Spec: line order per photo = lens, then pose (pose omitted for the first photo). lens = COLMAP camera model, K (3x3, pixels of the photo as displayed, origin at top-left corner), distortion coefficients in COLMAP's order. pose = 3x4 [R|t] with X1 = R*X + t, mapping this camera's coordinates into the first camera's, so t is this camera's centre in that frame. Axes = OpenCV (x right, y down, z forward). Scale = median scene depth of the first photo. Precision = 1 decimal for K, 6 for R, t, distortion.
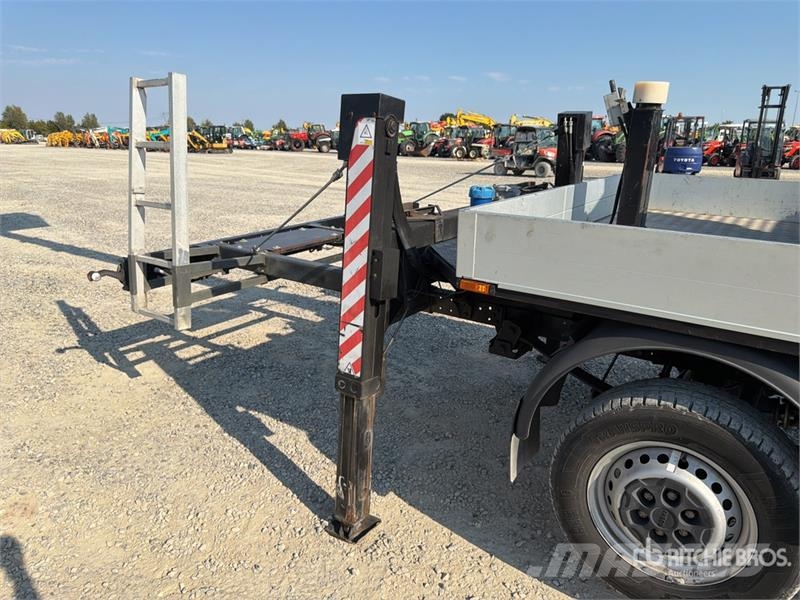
lens RADIAL K [[571.4, 0, 399.4], [0, 571.4, 304.2], [0, 0, 1]] dist [0.035139, -0.042764]
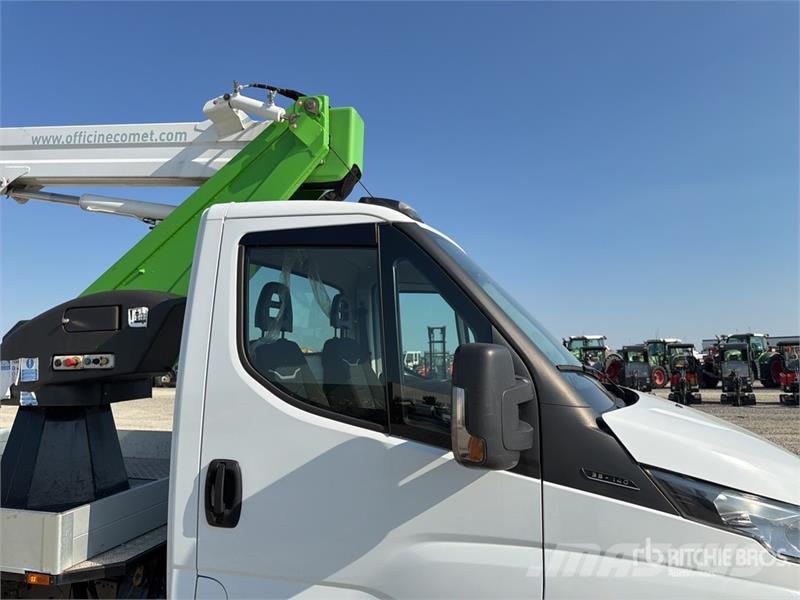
lens RADIAL K [[568.5, 0, 397.4], [0, 568.5, 295.7], [0, 0, 1]] dist [0.071022, -0.104334]
pose [[0.937792, 0.015681, 0.346842, 0.835432], [0.121048, 0.921532, -0.368952, 0.110950], [-0.325412, 0.387985, 0.862308, -0.668570]]
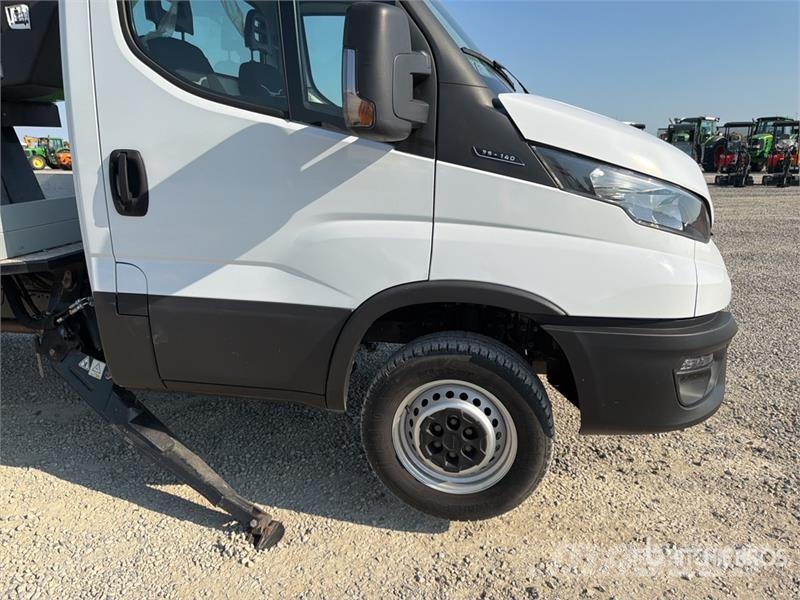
lens RADIAL K [[571.4, 0, 399.4], [0, 571.4, 304.2], [0, 0, 1]] dist [0.035139, -0.042764]
pose [[0.907080, -0.123793, 0.402344, 0.878069], [0.132028, 0.991219, 0.007323, 0.223732], [-0.399717, 0.046478, 0.915459, -0.673783]]
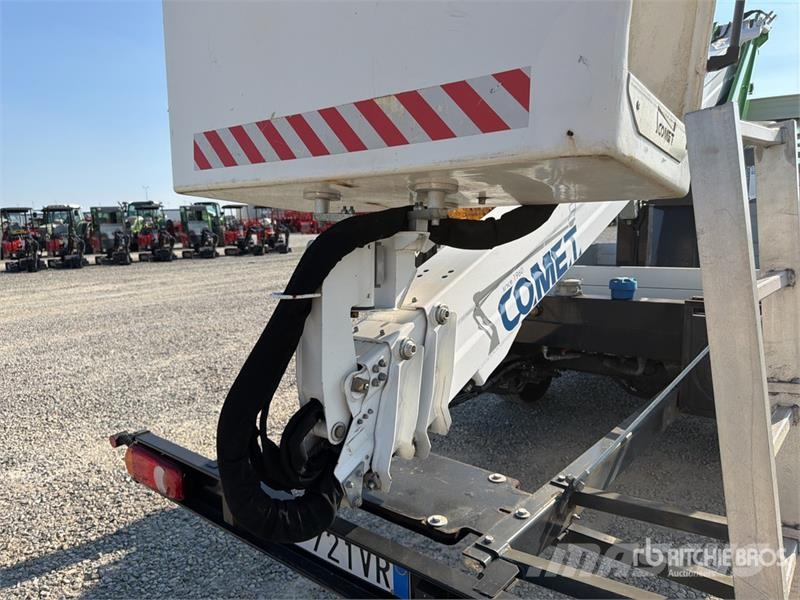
lens RADIAL K [[570.4, 0, 397.8], [0, 570.4, 300.9], [0, 0, 1]] dist [0.031817, -0.039014]
pose [[0.069740, -0.148574, 0.986439, -0.767848], [0.313019, 0.942164, 0.119775, -0.276034], [-0.947183, 0.300421, 0.112213, 1.108623]]
